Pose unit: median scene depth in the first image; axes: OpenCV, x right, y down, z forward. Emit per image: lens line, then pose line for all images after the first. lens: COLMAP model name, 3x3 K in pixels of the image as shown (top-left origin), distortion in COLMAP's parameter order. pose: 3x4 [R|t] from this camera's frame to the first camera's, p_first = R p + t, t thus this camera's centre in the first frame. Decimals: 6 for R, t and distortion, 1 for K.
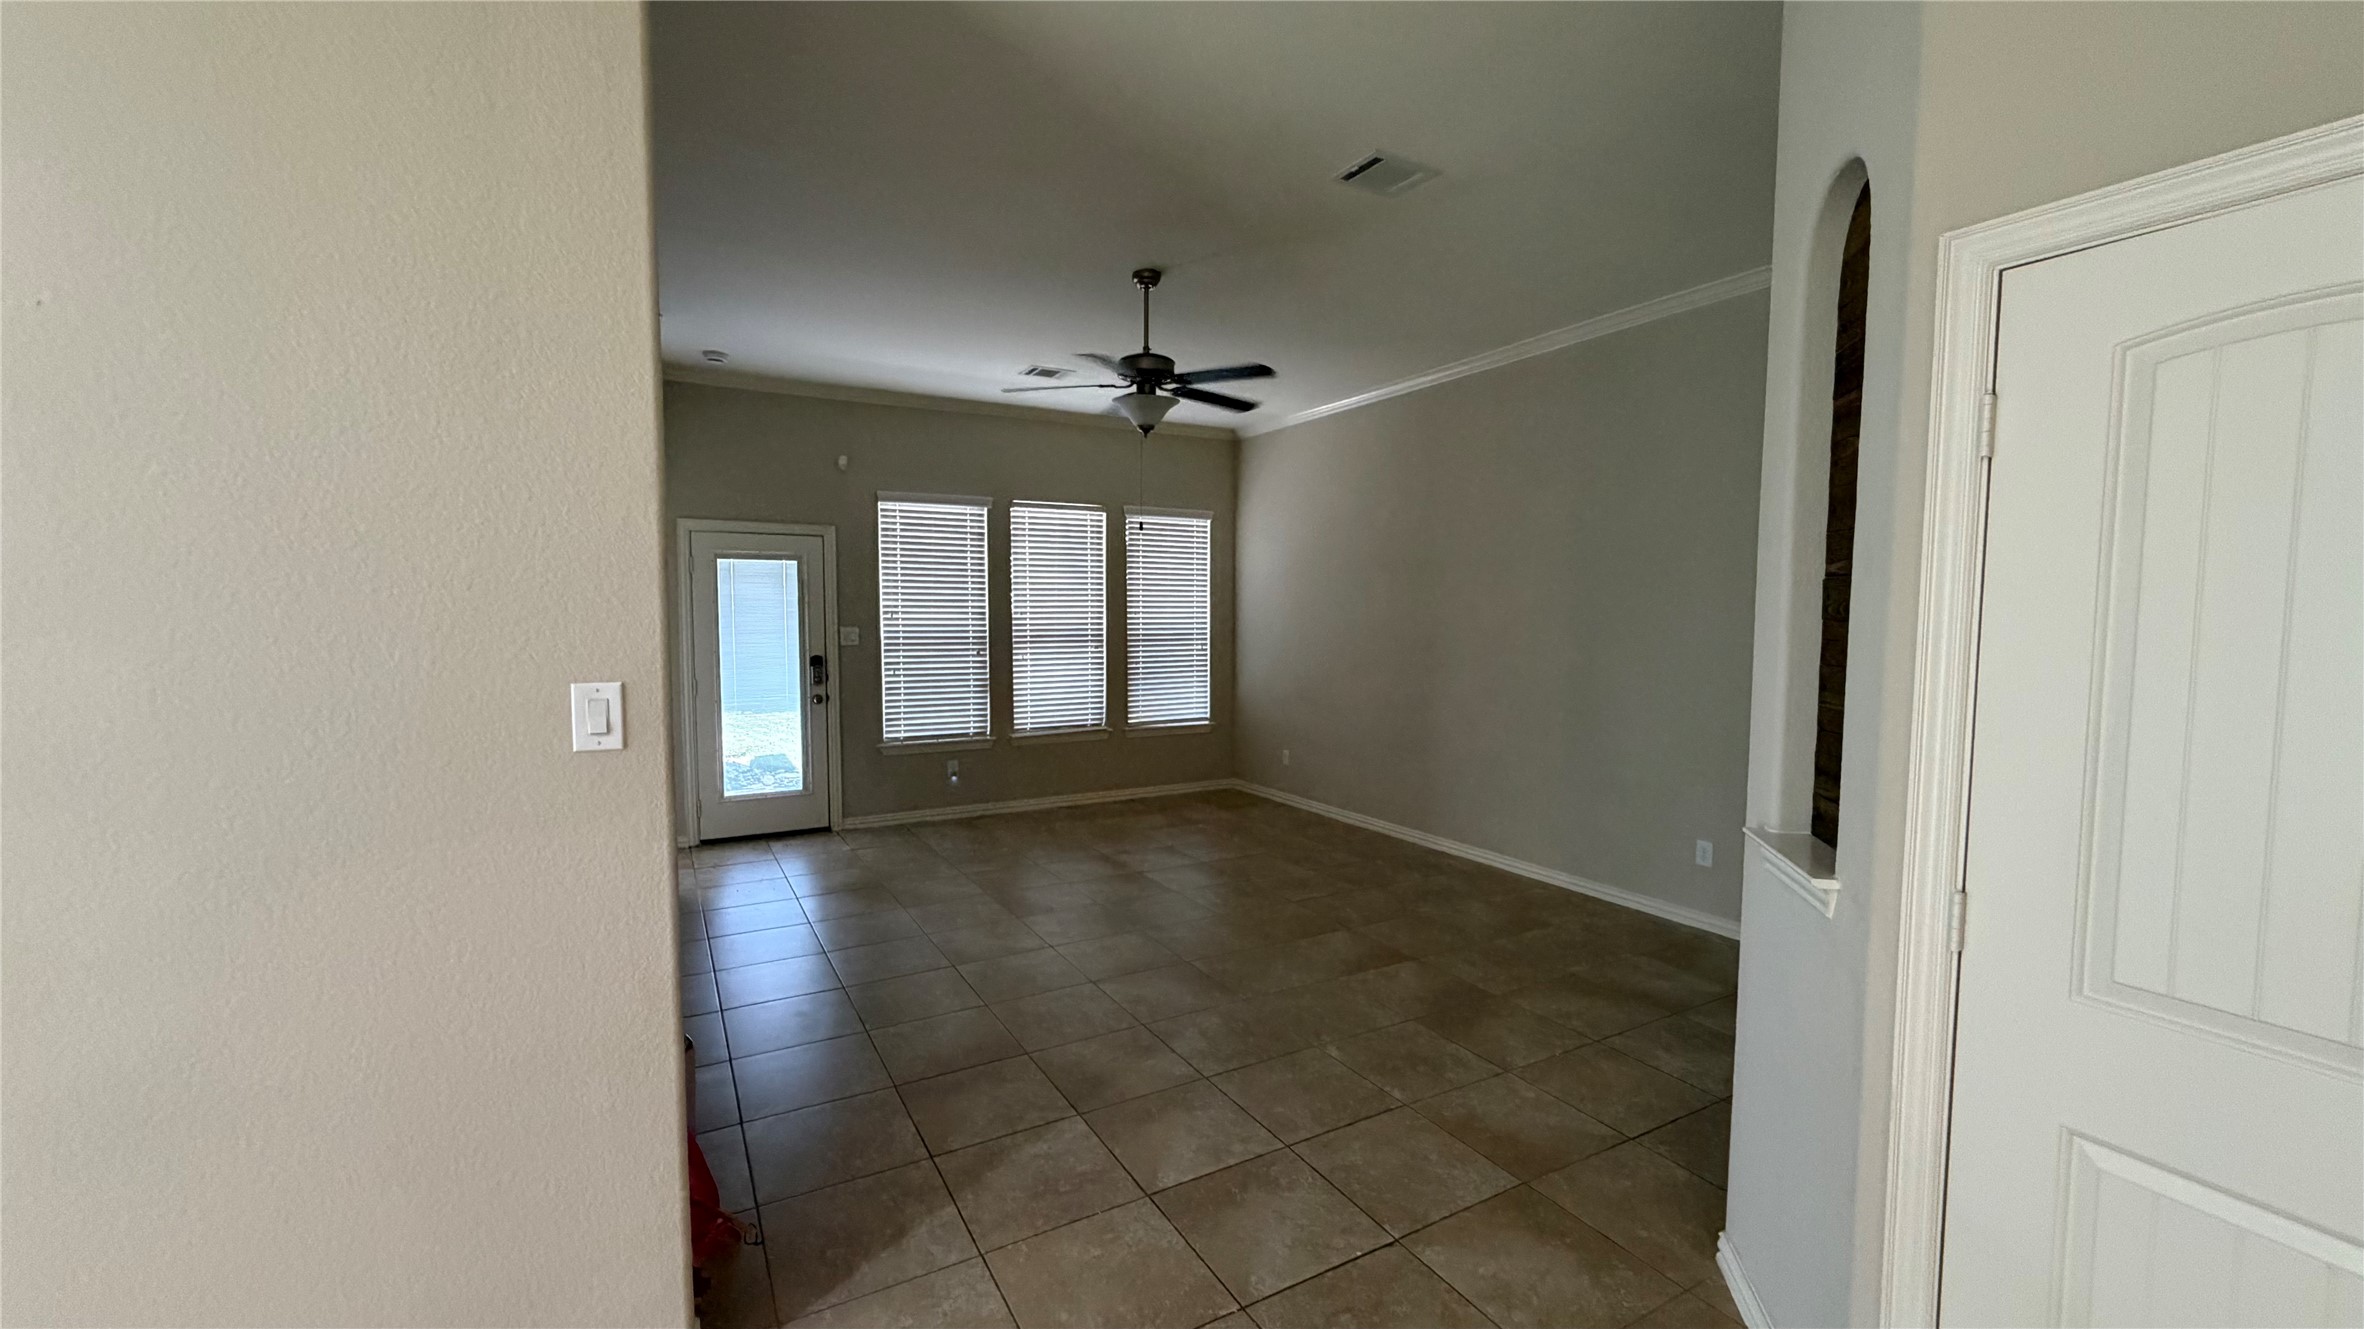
lens RADIAL K [[939.3, 0, 1183.8], [0, 939.3, 671.7], [0, 0, 1]] dist [0.001511, -0.000106]
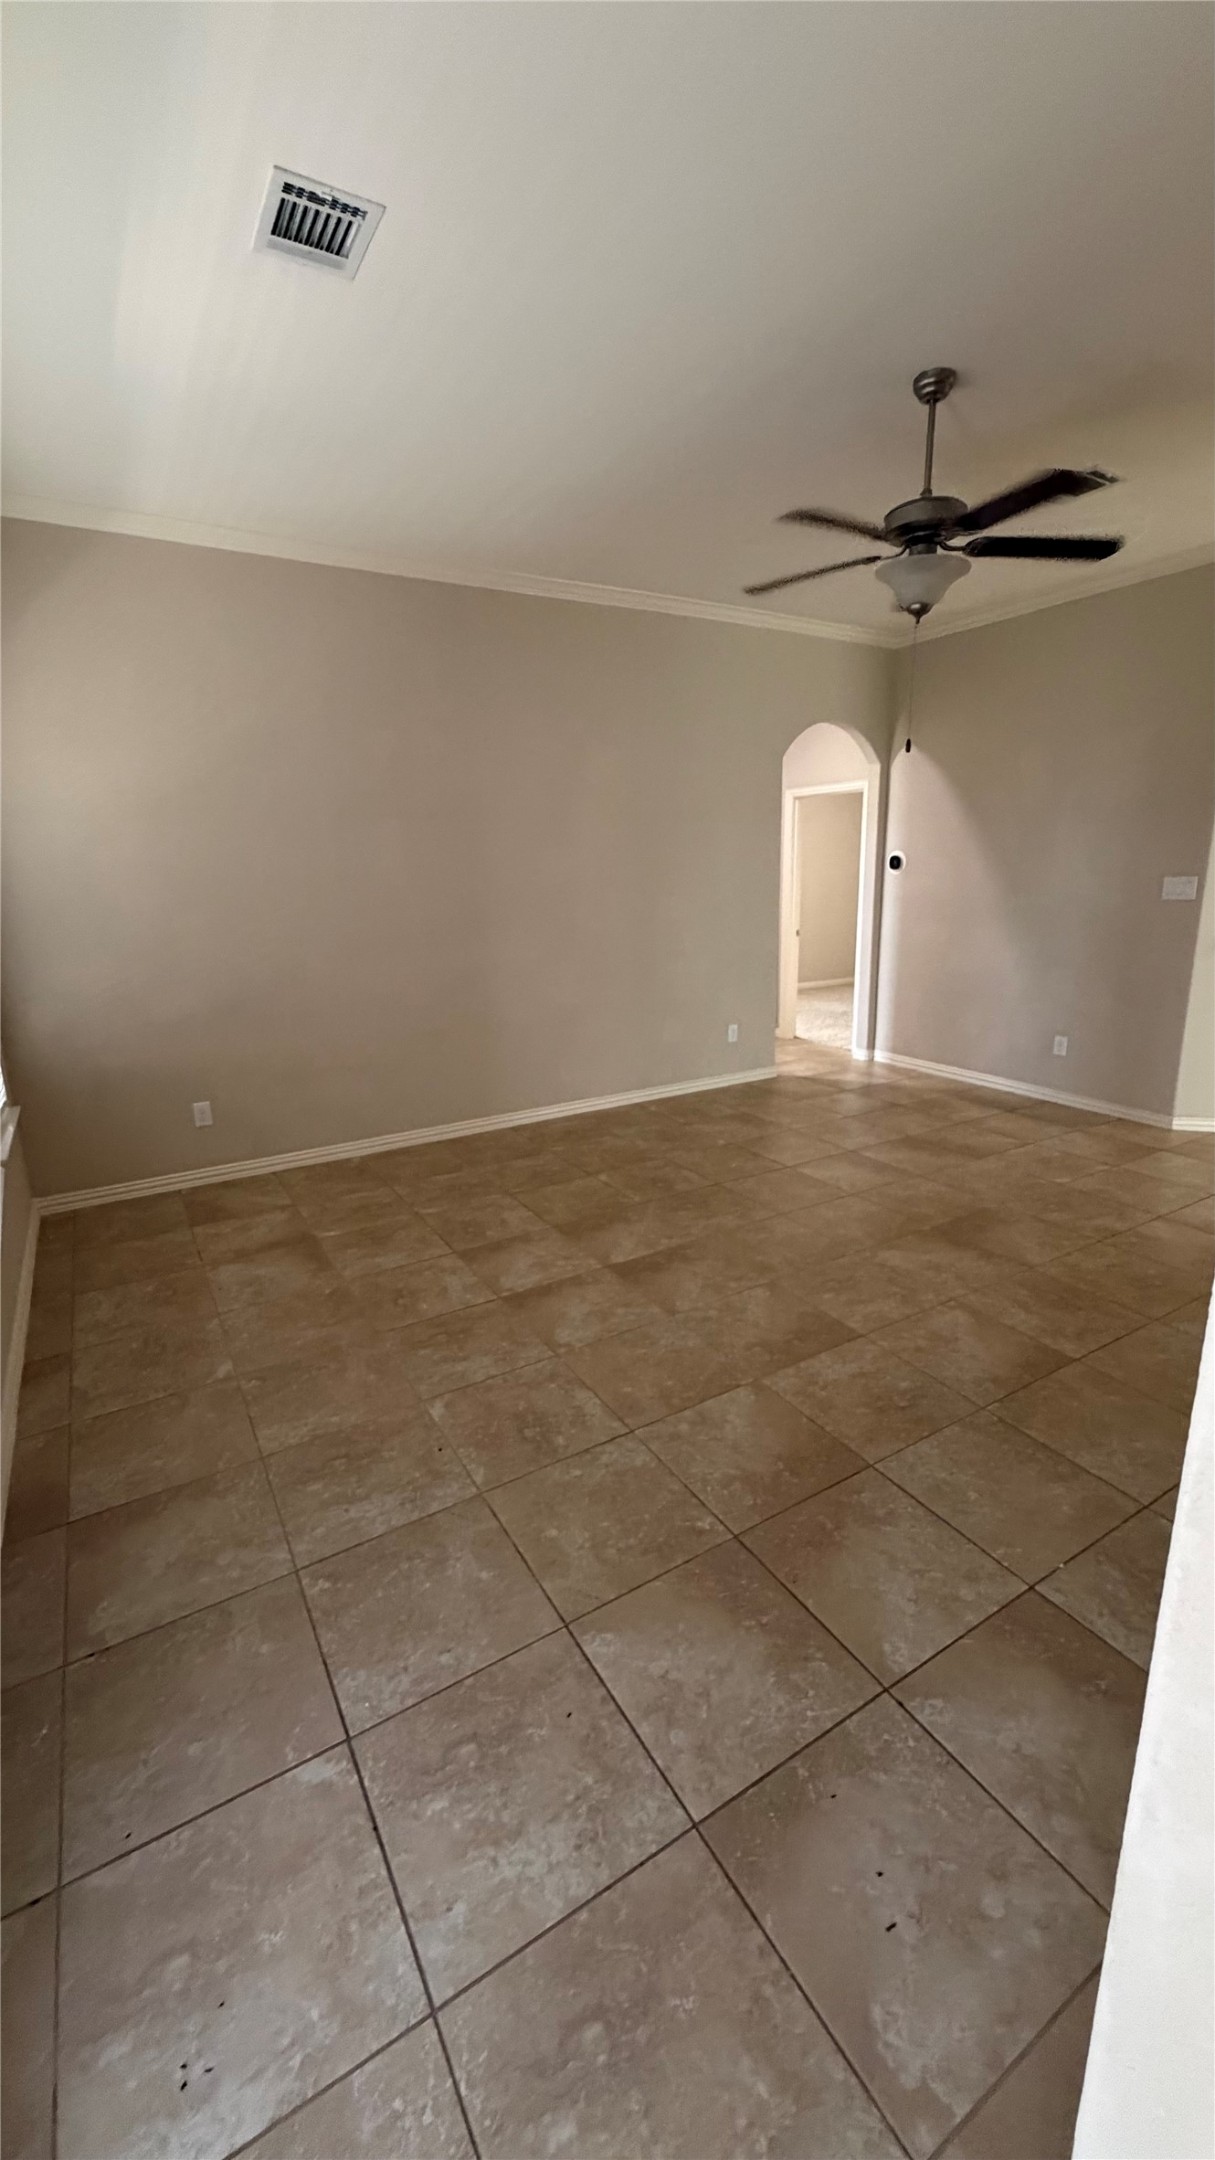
lens RADIAL K [[858.2, 0, 607.5], [0, 858.2, 1080.0], [0, 0, 1]] dist [0.001511, -0.000106]
pose [[-0.015945, -0.251161, 0.967814, -0.565765], [0.088650, 0.963770, 0.251572, -0.065823], [-0.995935, 0.089808, 0.006898, 0.910376]]
